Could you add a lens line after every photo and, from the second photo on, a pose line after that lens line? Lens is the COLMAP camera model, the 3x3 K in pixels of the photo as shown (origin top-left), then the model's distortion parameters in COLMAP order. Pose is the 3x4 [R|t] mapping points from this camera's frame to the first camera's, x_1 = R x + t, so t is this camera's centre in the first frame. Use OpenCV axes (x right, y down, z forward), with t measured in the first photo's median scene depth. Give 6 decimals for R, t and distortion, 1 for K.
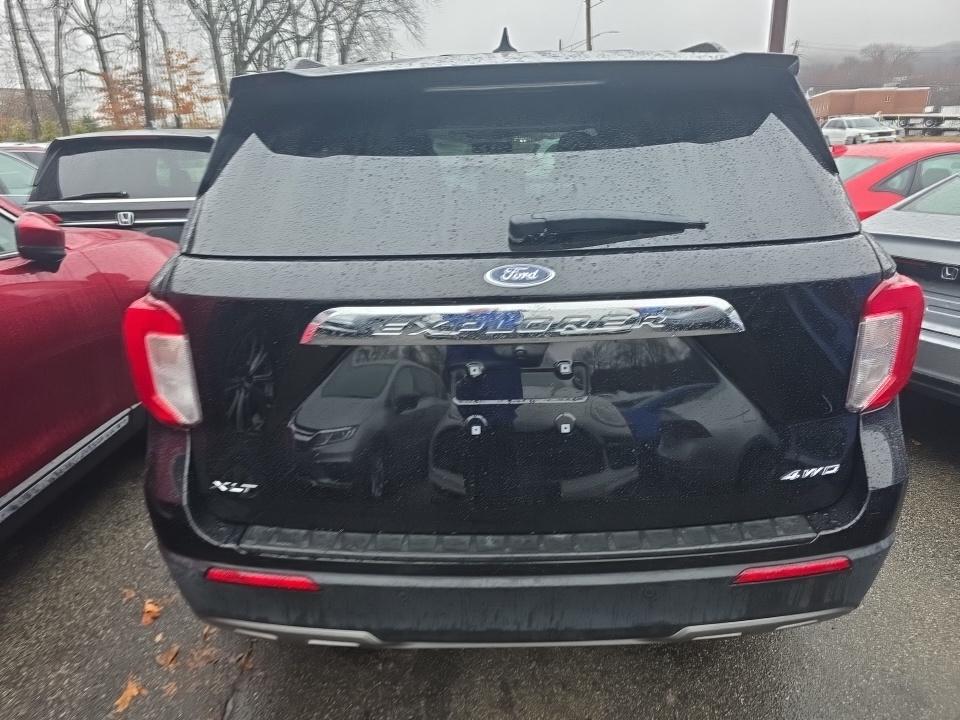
lens RADIAL K [[630.5, 0, 478.8], [0, 630.5, 337.1], [0, 0, 1]] dist [0.070529, -0.064636]
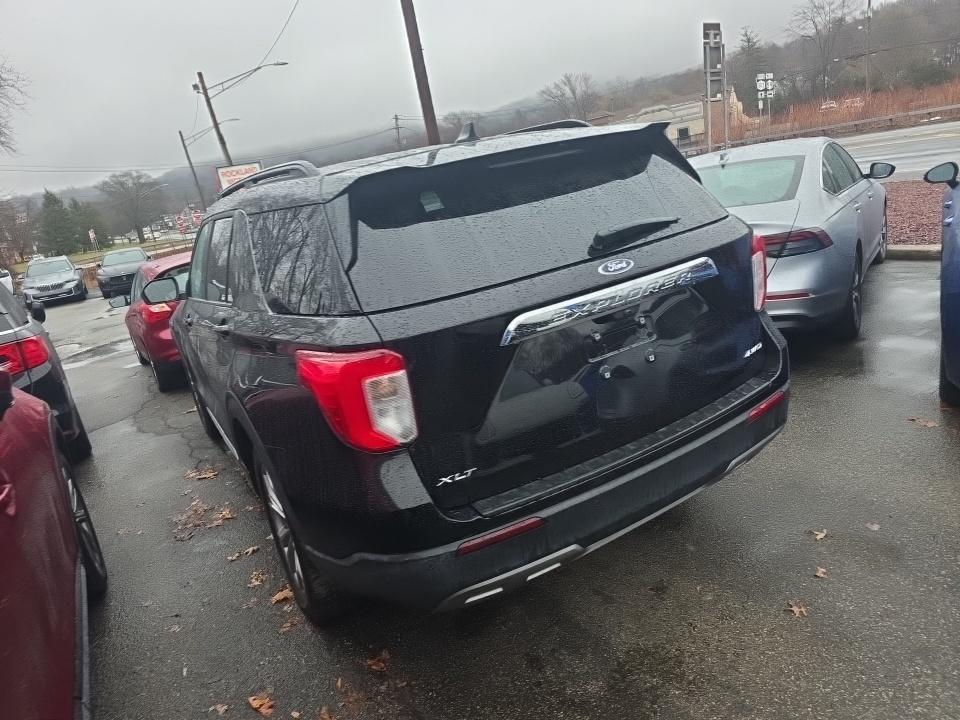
lens RADIAL K [[630.5, 0, 478.8], [0, 630.5, 337.1], [0, 0, 1]] dist [0.070529, -0.064636]
pose [[0.854436, -0.244497, 0.458432, -0.912012], [0.294514, 0.954823, -0.039682, 0.030058], [-0.428020, 0.168920, 0.887843, -0.214410]]
